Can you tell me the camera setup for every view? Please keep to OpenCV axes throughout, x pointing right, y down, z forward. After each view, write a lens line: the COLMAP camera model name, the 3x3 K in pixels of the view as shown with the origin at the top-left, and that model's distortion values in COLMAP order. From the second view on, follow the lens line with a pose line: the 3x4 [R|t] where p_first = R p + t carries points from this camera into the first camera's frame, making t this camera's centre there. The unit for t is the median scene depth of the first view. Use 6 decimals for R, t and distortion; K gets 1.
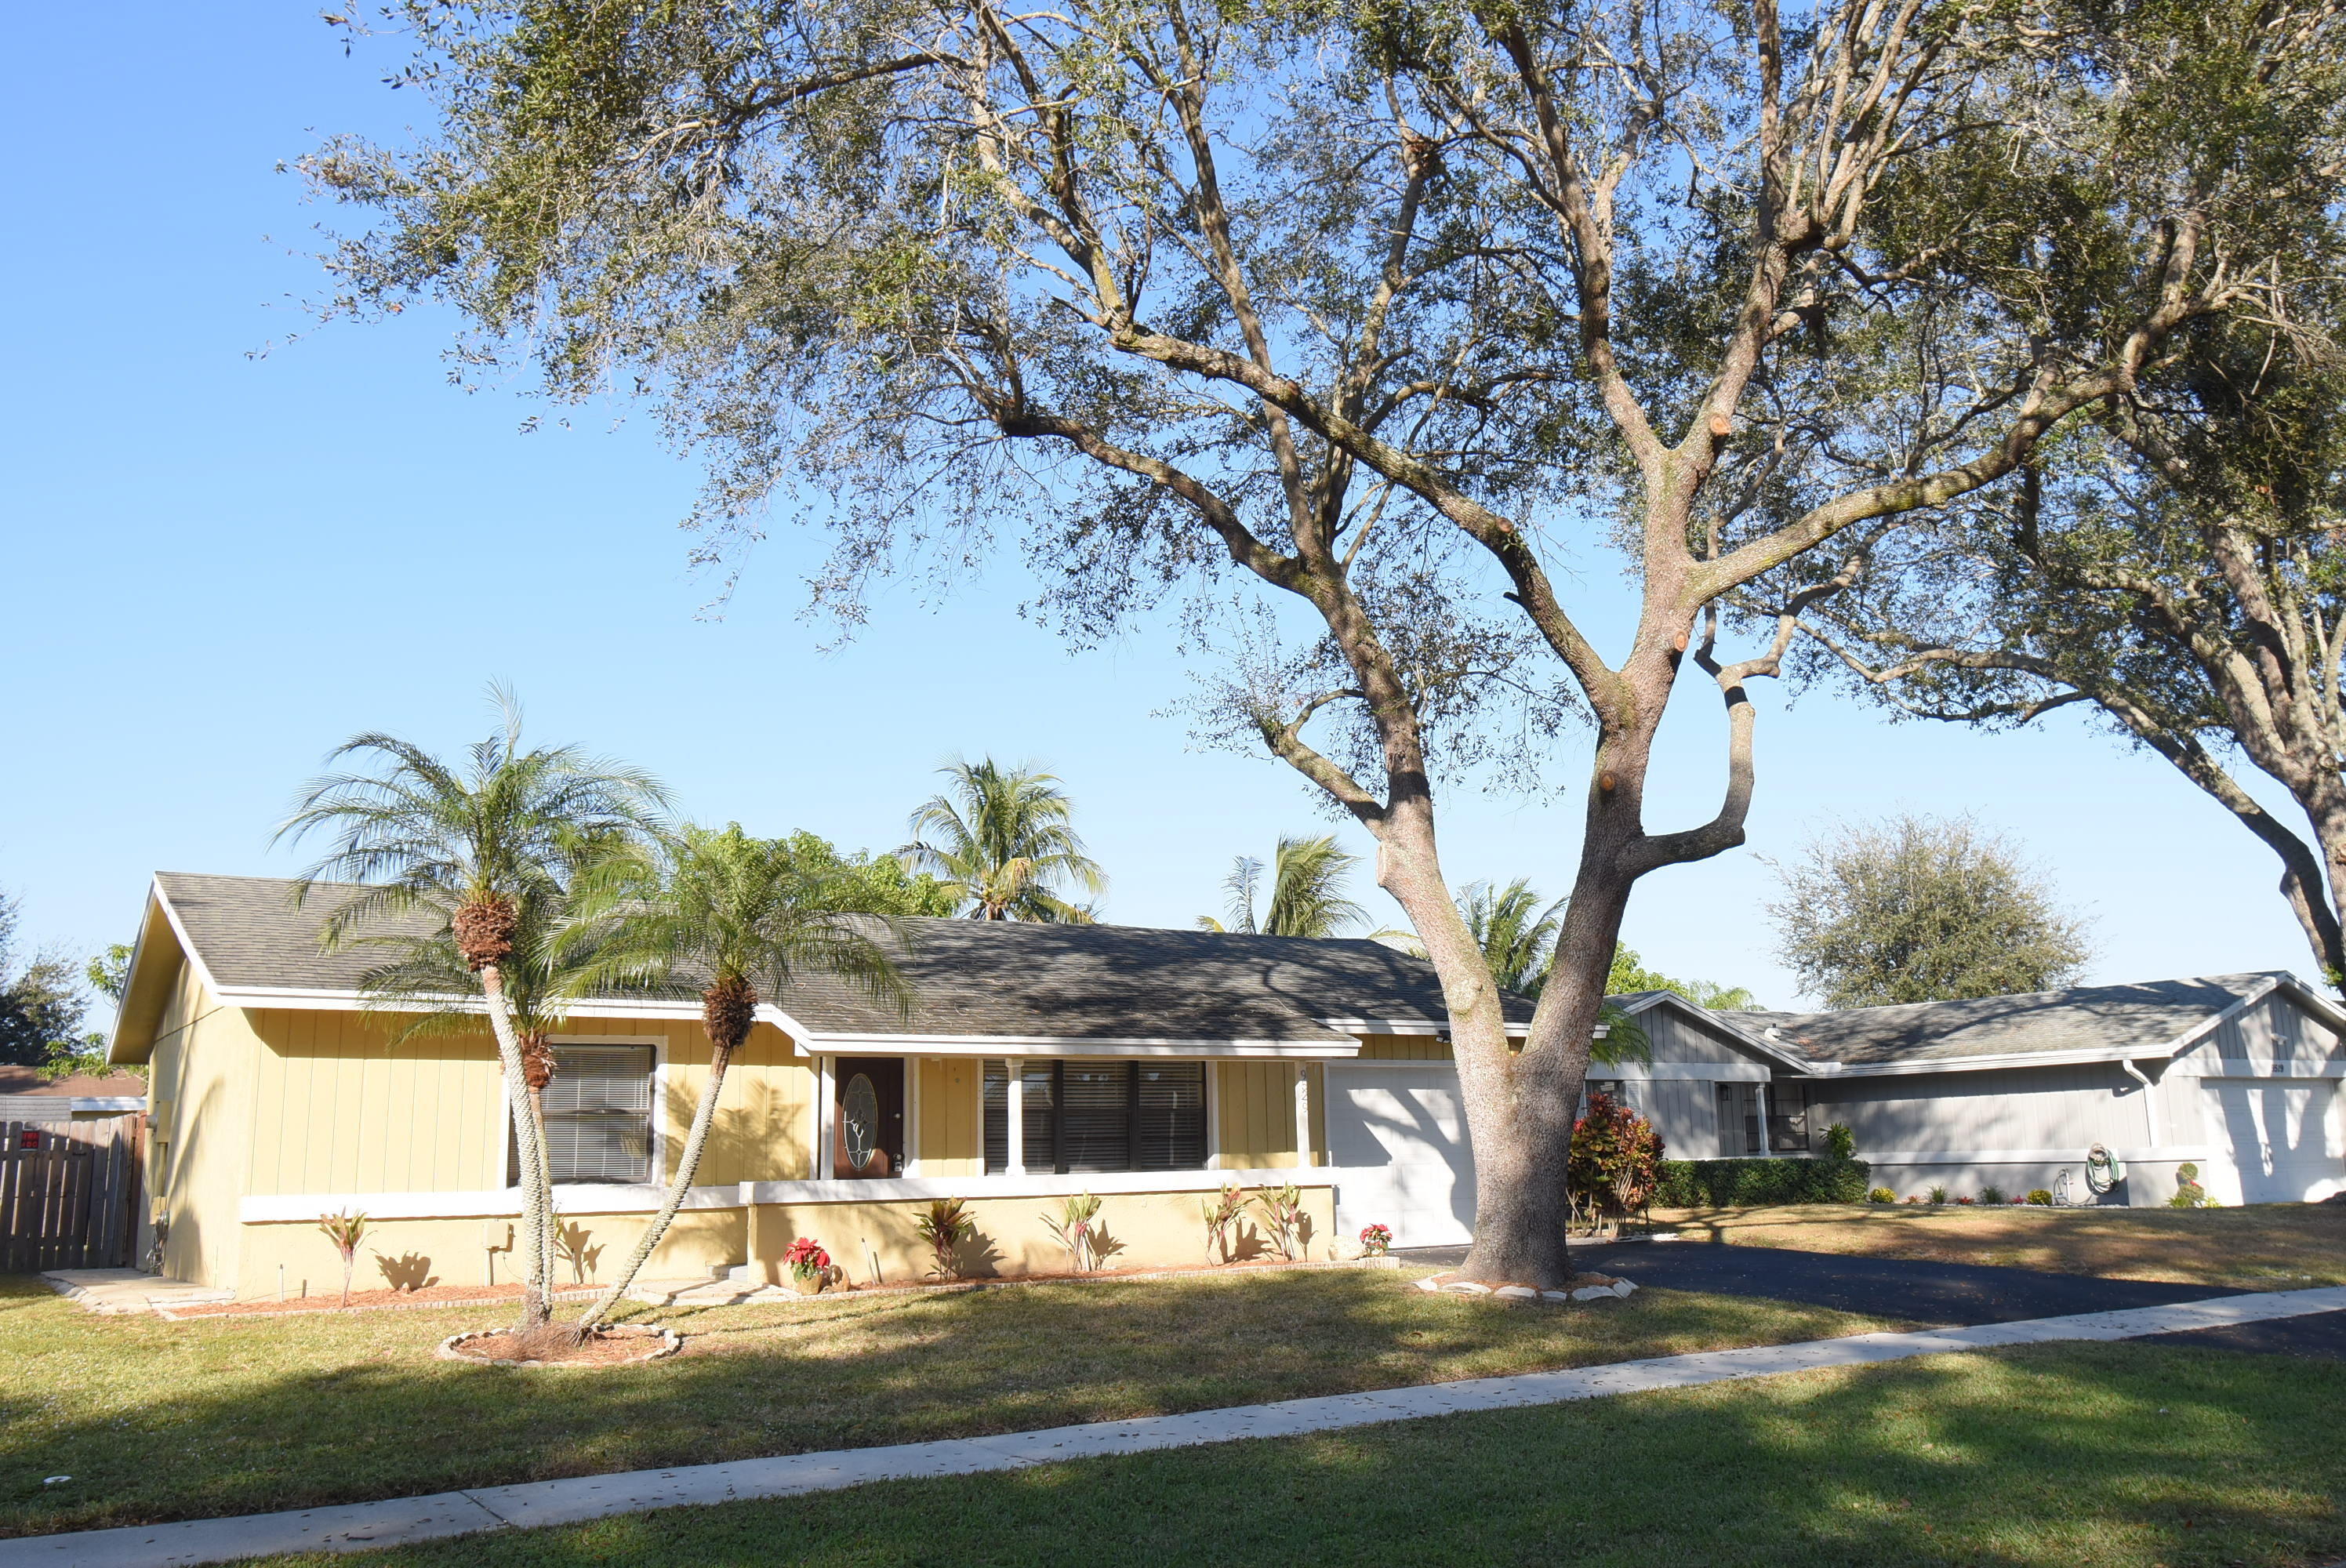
lens RADIAL K [[1968.9, 0, 1171.5], [0, 1968.9, 784.3], [0, 0, 1]] dist [-0.033637, 0.016673]
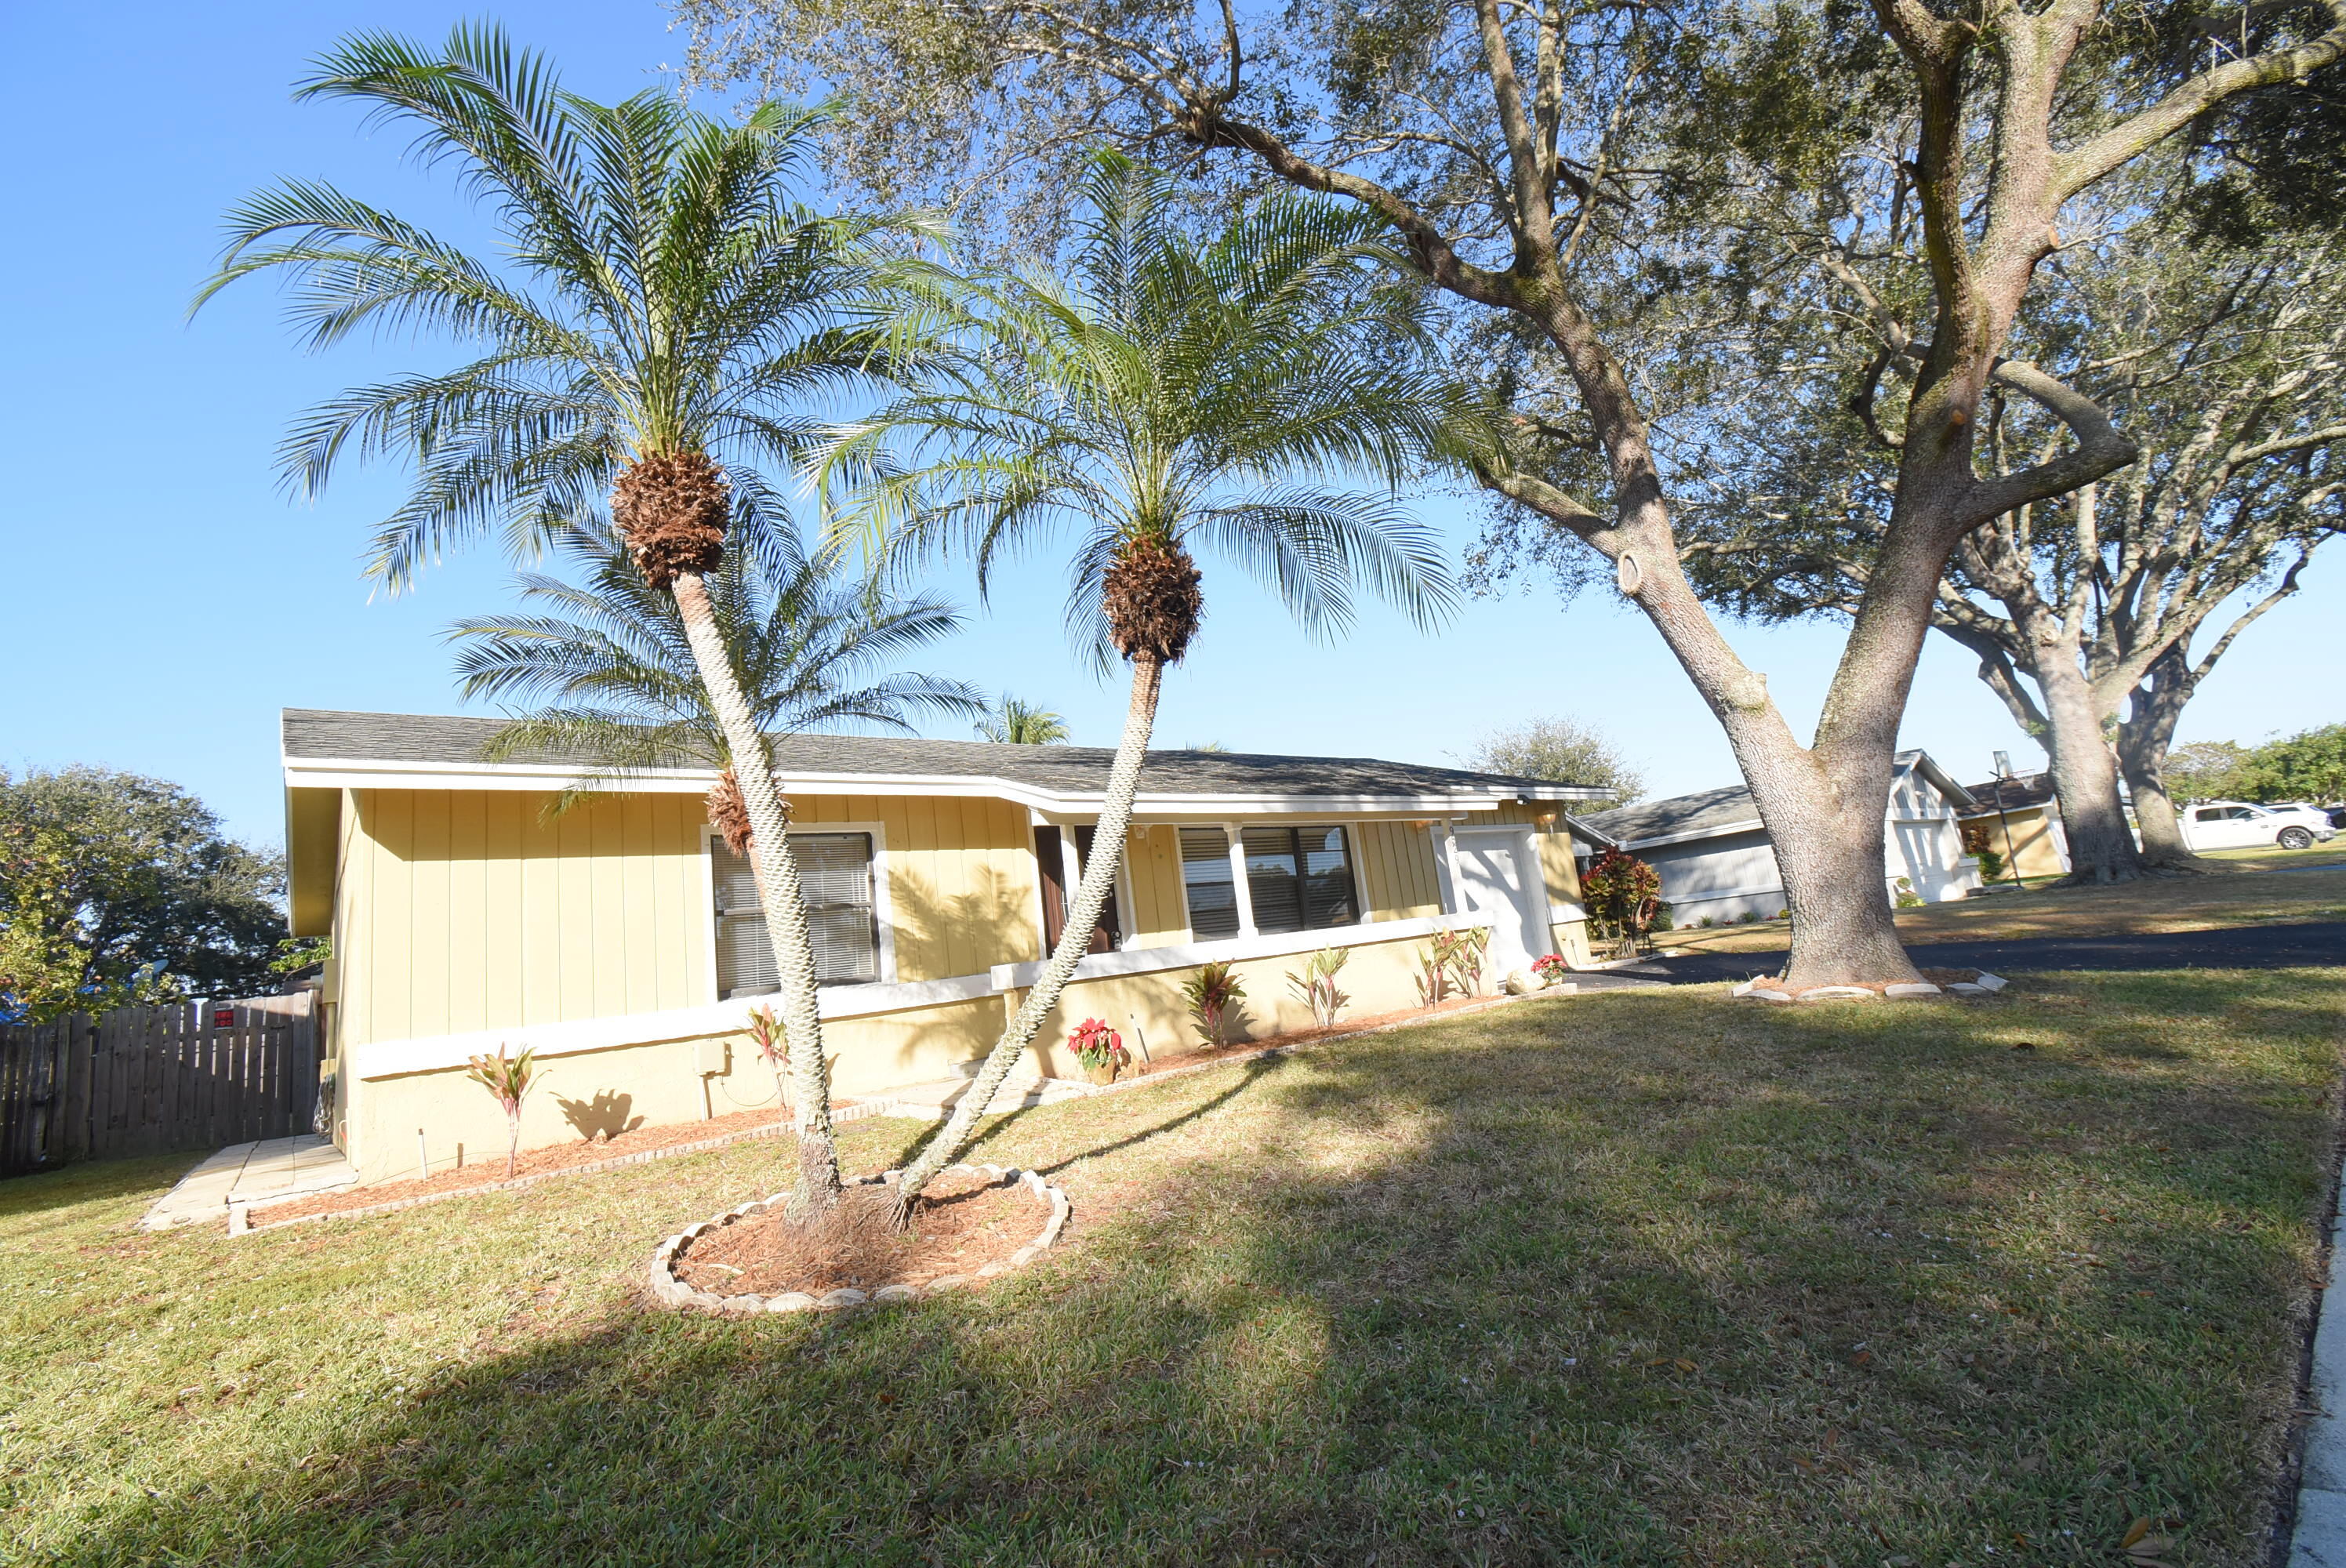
lens RADIAL K [[1055.2, 0, 1172.9], [0, 1055.2, 773.7], [0, 0, 1]] dist [-0.017865, -0.001243]
pose [[0.989119, -0.081276, 0.122627, -0.184721], [0.080812, 0.996691, 0.008760, 0.114951], [-0.122933, 0.001245, 0.992414, 0.502696]]
